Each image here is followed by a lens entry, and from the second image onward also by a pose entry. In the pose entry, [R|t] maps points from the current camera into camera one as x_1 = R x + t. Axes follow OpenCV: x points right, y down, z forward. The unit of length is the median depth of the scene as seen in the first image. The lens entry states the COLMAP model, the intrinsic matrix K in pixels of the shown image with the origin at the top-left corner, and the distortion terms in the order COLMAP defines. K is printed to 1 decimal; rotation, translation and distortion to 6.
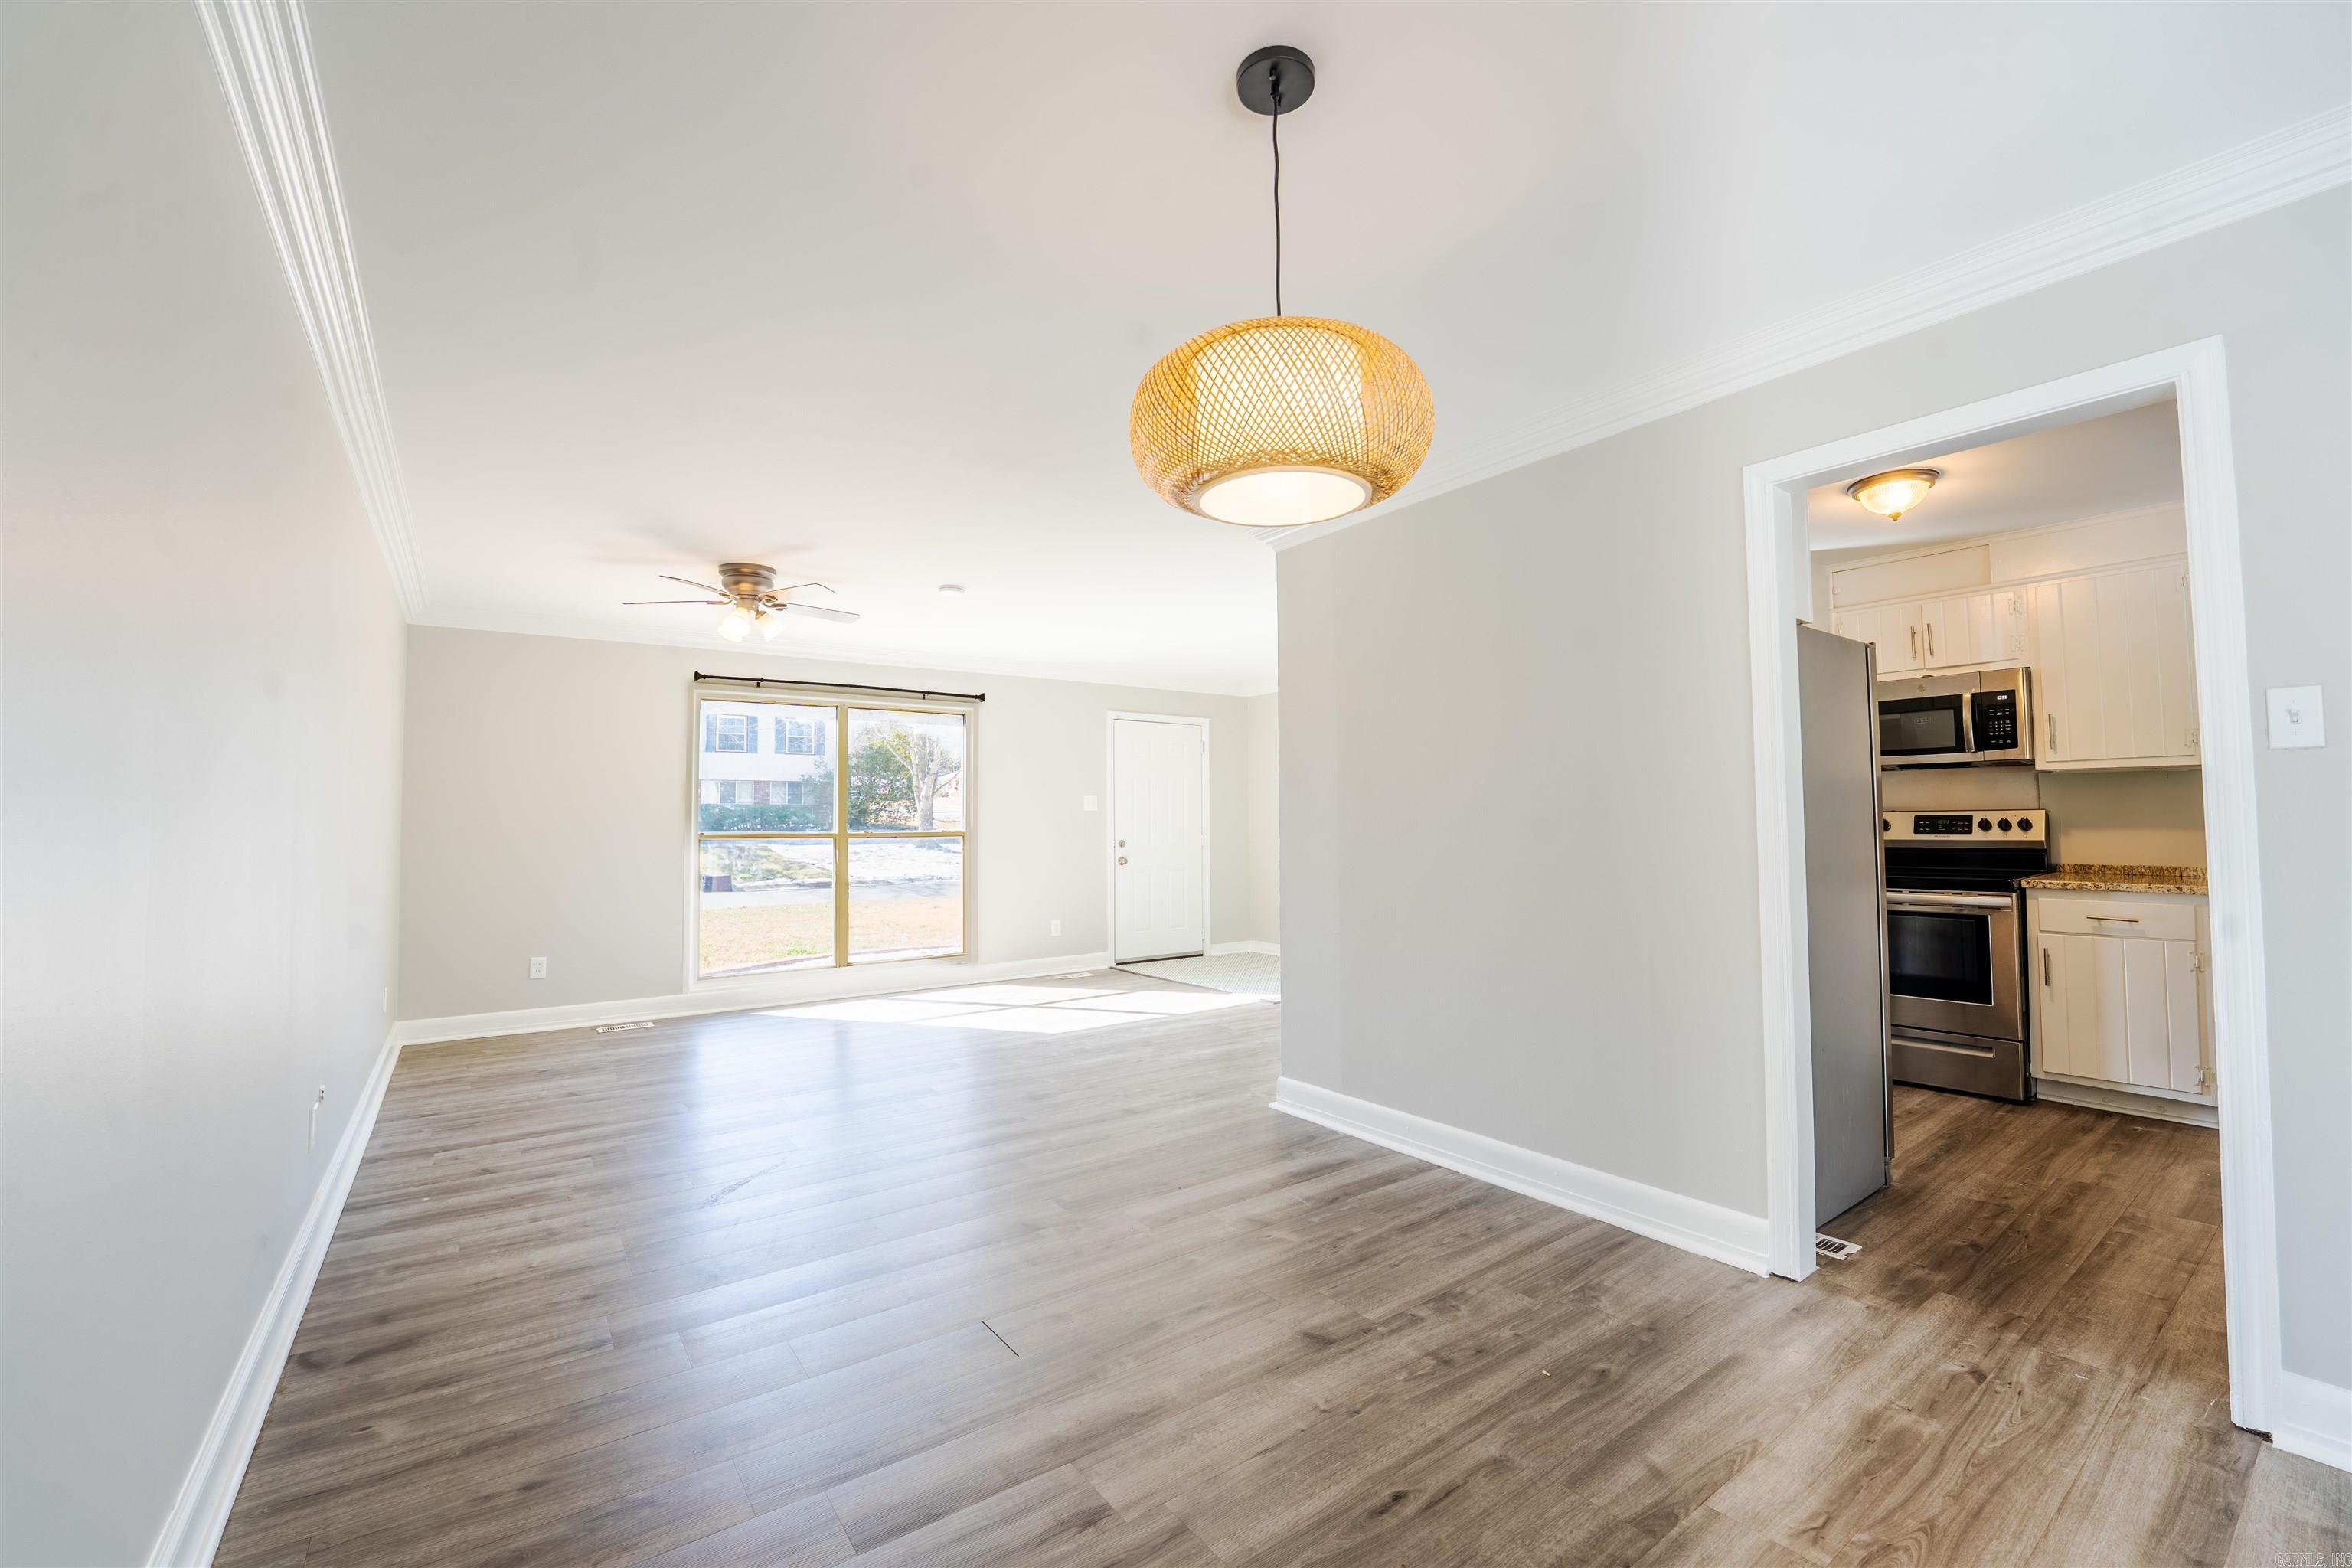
lens RADIAL K [[962.2, 0, 1178.2], [0, 962.2, 778.4], [0, 0, 1]] dist [-0.029792, 0.004033]
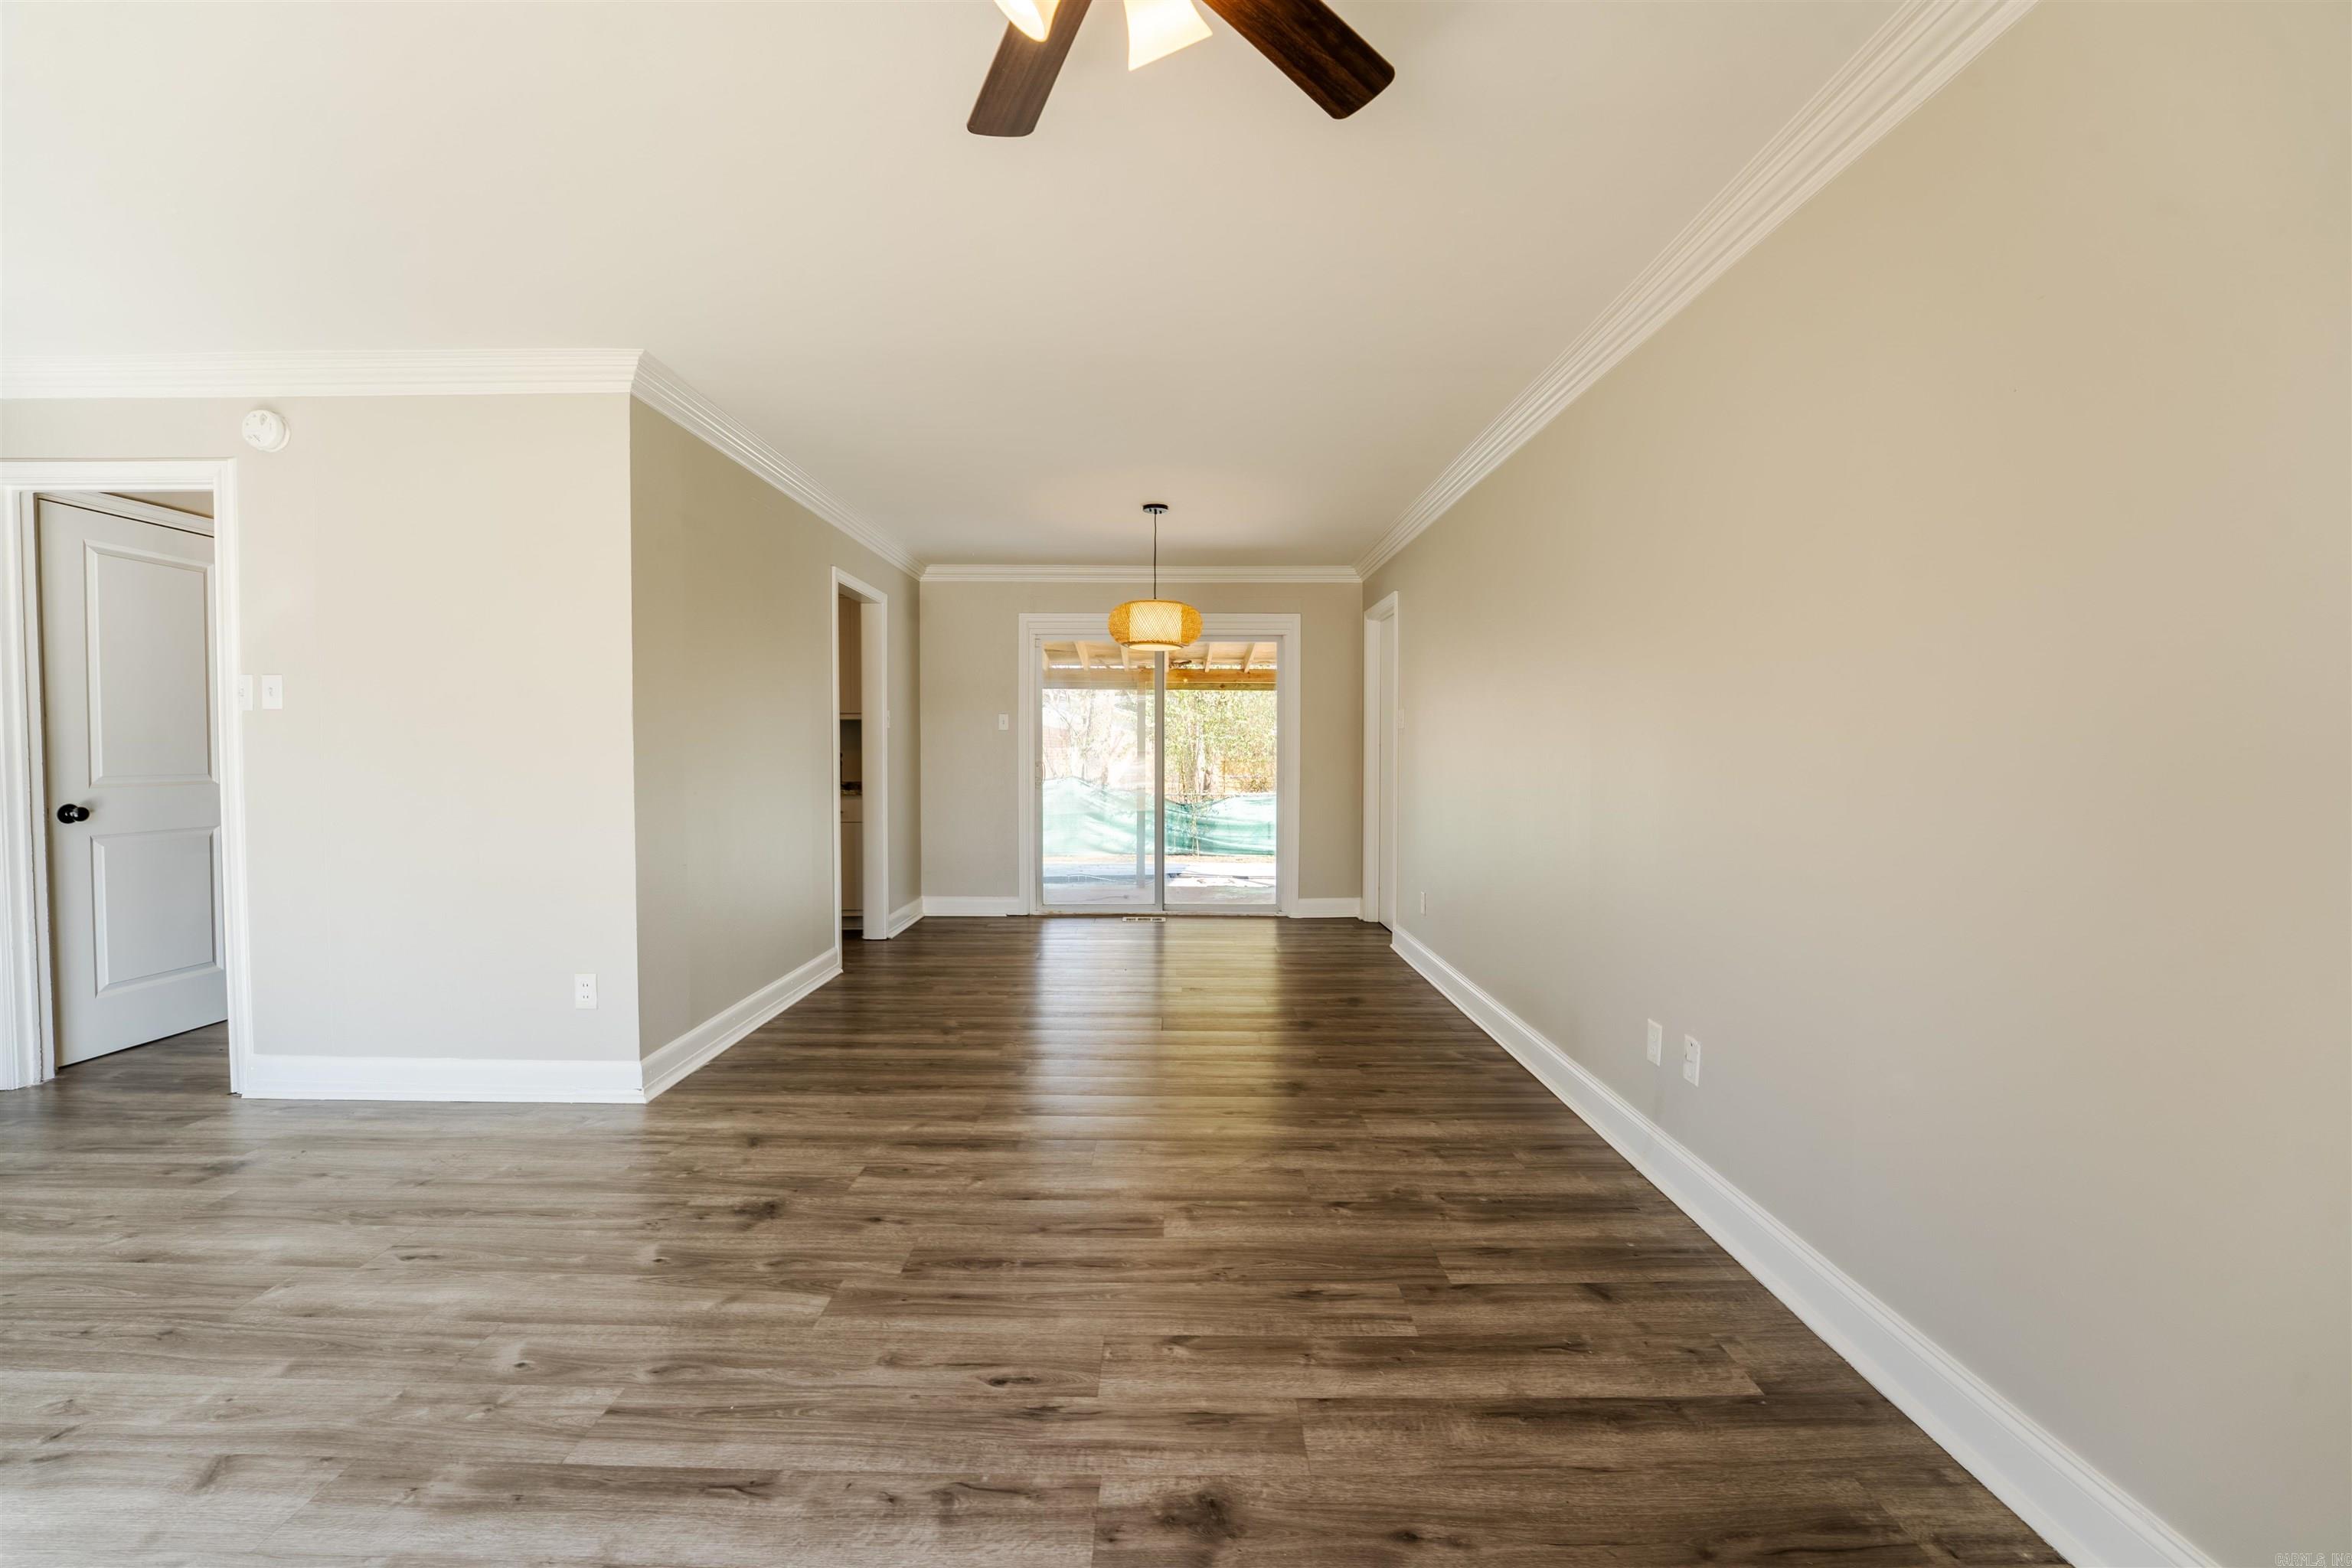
lens RADIAL K [[964.4, 0, 1172.8], [0, 964.4, 780.5], [0, 0, 1]] dist [-0.031163, 0.004404]
pose [[-0.806605, -0.013107, 0.590946, -0.437596], [-0.023506, 0.999675, -0.009913, 0.044923], [-0.590624, -0.021887, -0.806650, 0.842583]]
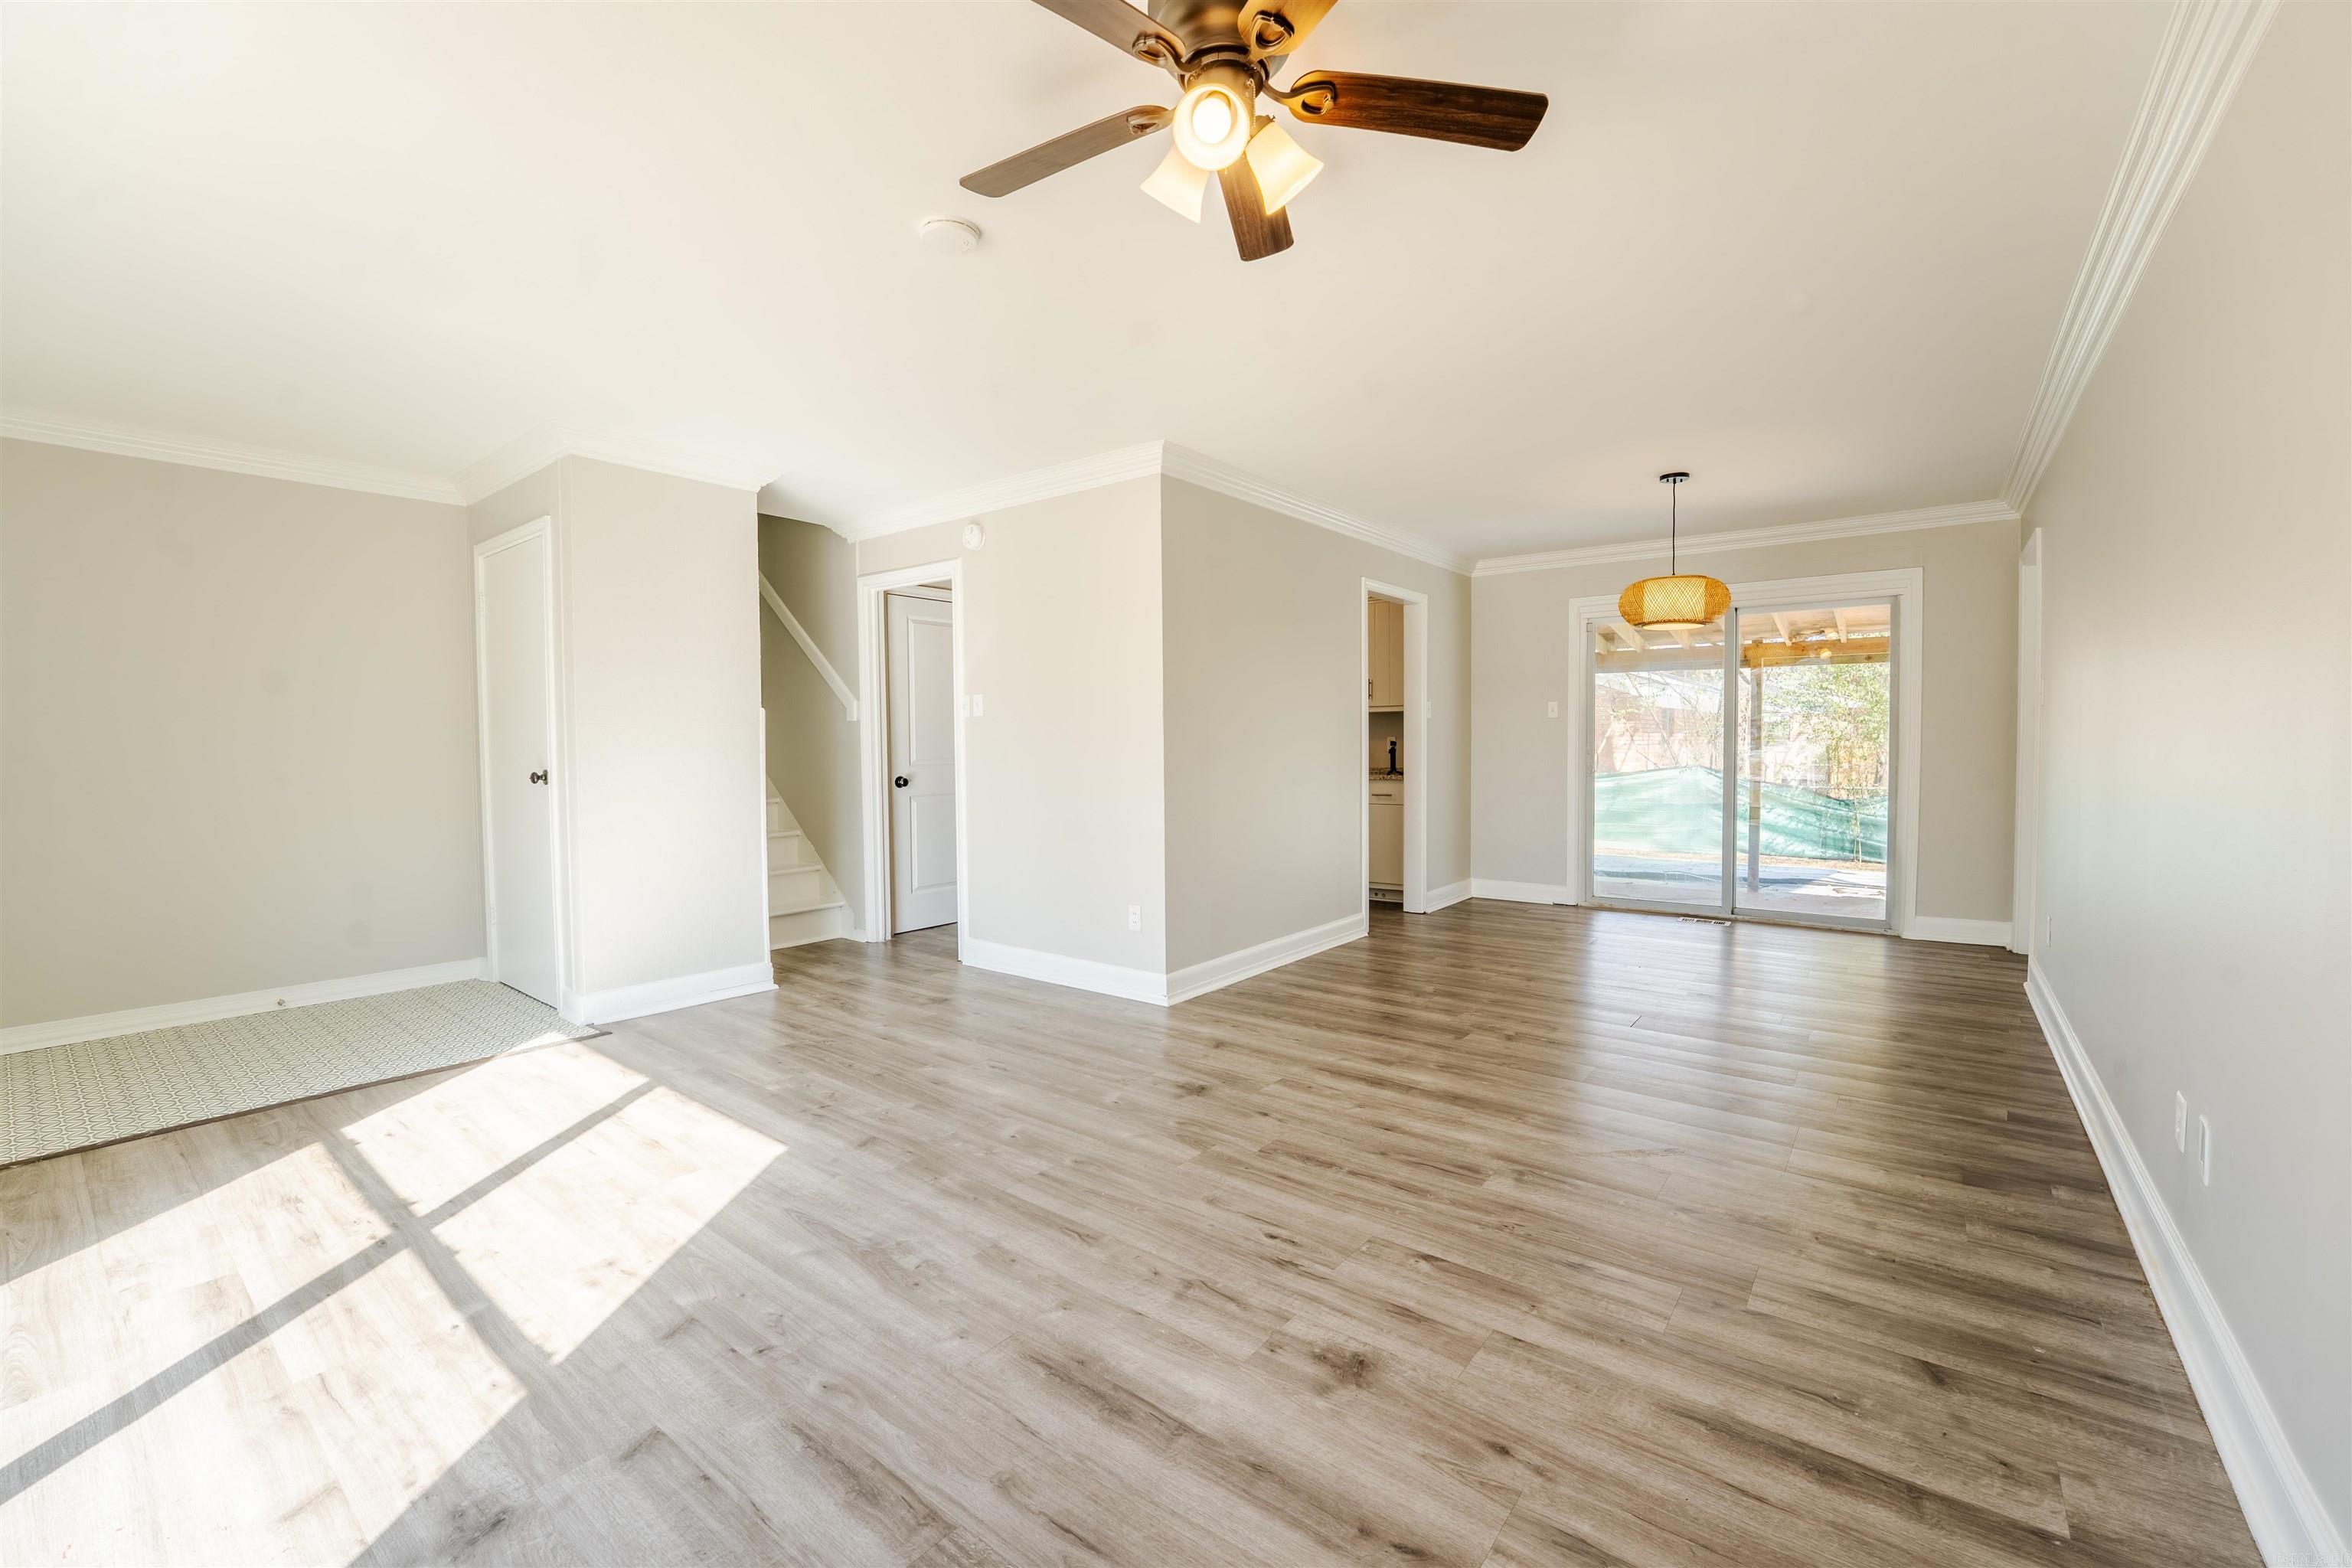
lens RADIAL K [[962.2, 0, 1178.2], [0, 962.2, 778.4], [0, 0, 1]] dist [-0.029792, 0.004033]
pose [[-0.270712, -0.028098, 0.962250, -0.557872], [-0.033690, 0.999238, 0.019700, 0.043347], [-0.962071, -0.027085, -0.271453, 0.780585]]
